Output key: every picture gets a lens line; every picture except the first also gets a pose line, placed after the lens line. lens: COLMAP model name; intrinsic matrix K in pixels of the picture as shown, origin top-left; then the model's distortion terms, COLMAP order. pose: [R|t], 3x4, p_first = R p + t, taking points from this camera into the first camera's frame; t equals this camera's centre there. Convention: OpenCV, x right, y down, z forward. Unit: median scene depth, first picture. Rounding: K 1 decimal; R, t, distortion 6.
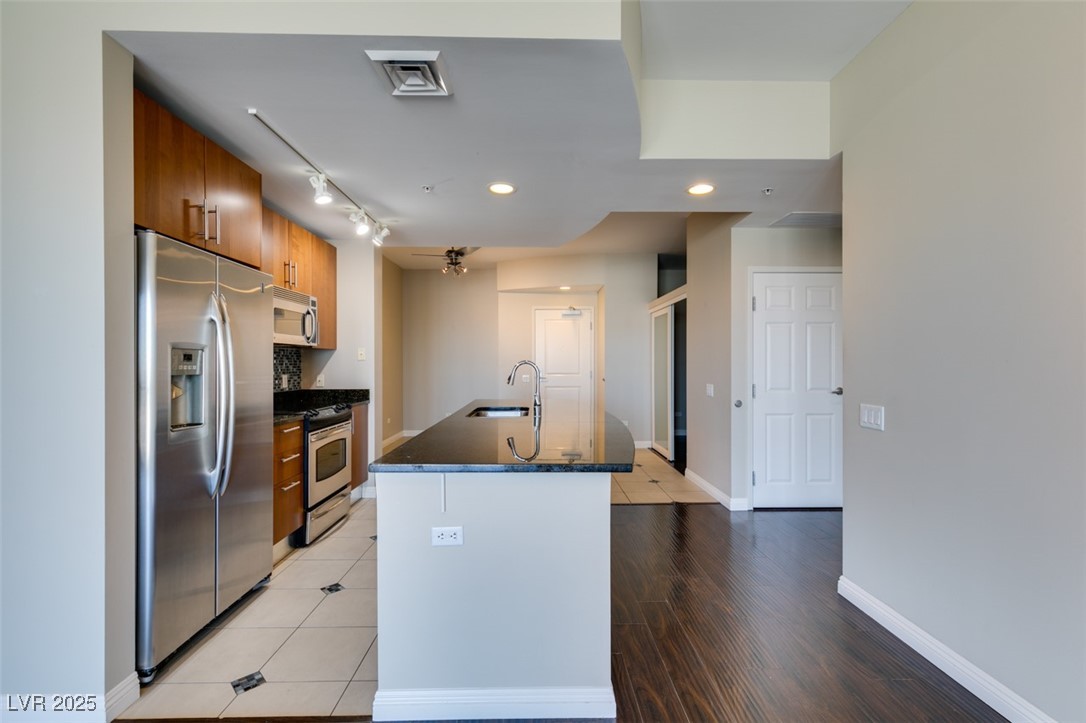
lens RADIAL K [[483.9, 0, 543.1], [0, 483.9, 362.6], [0, 0, 1]] dist [0.004444, -0.001871]
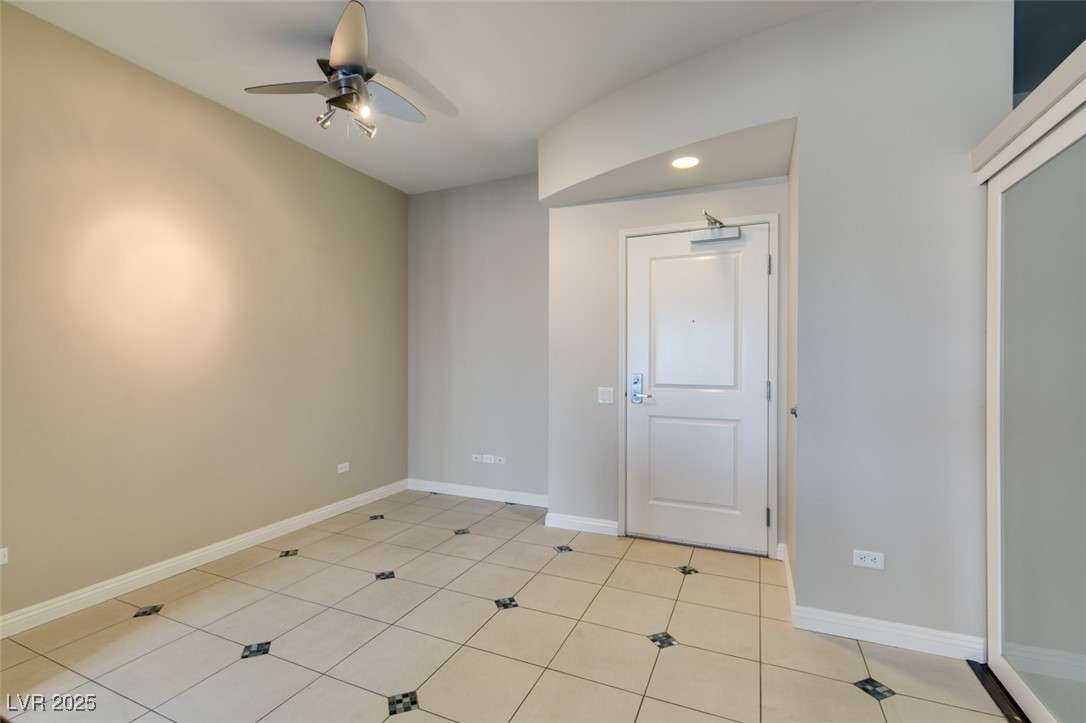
lens RADIAL K [[483.9, 0, 538.4], [0, 483.9, 363.1], [0, 0, 1]] dist [0.004444, -0.001871]
pose [[0.905369, 0.003326, -0.424614, 0.164189], [-0.004299, 0.999990, -0.001334, 0.007918], [0.424605, 0.003033, 0.905374, 0.967810]]
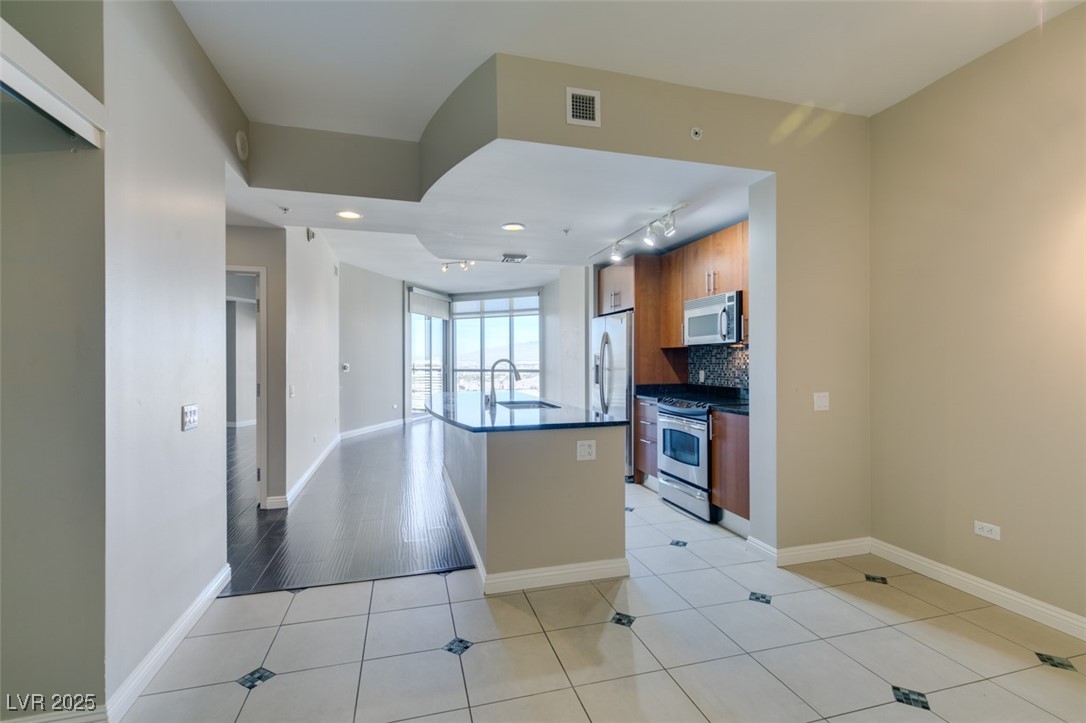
lens RADIAL K [[483.9, 0, 541.6], [0, 483.9, 359.8], [0, 0, 1]] dist [0.004444, -0.001871]
pose [[-0.966526, 0.001944, -0.256563, 0.122677], [0.001506, 0.999997, 0.001903, 0.002022], [0.256565, 0.001453, -0.966526, 1.565702]]
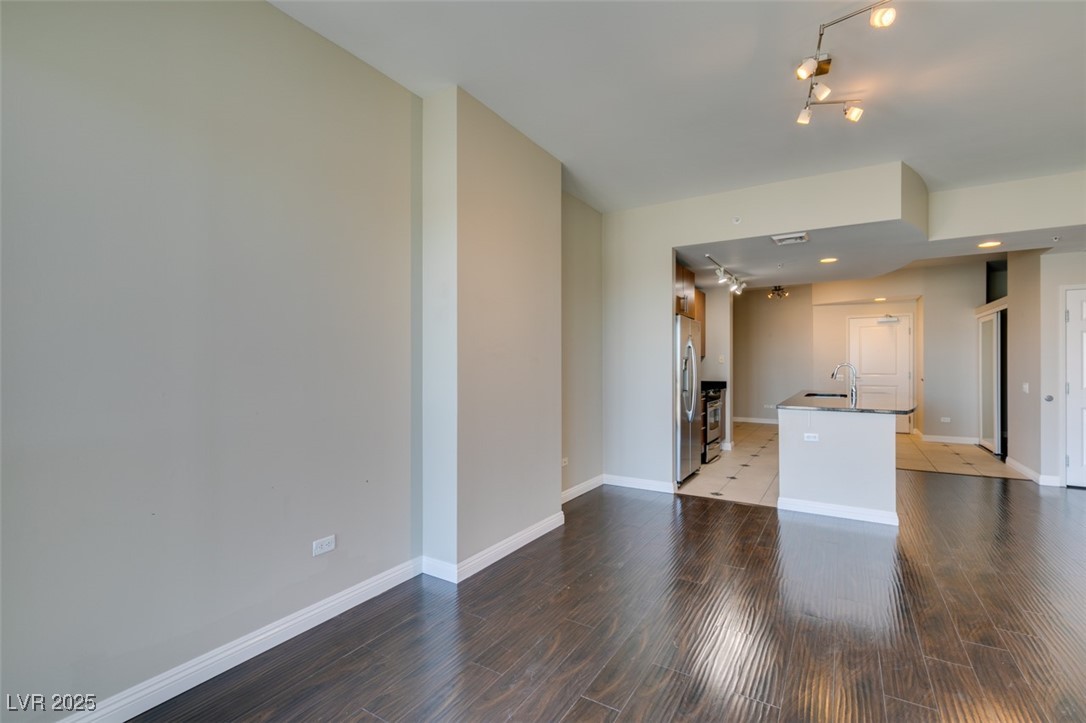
lens RADIAL K [[483.9, 0, 541.5], [0, 483.9, 363.0], [0, 0, 1]] dist [0.004444, -0.001871]
pose [[0.838563, -0.000961, -0.544804, -0.003646], [0.000230, 0.999999, -0.001410, -0.002859], [0.544805, 0.001057, 0.838562, -0.646735]]
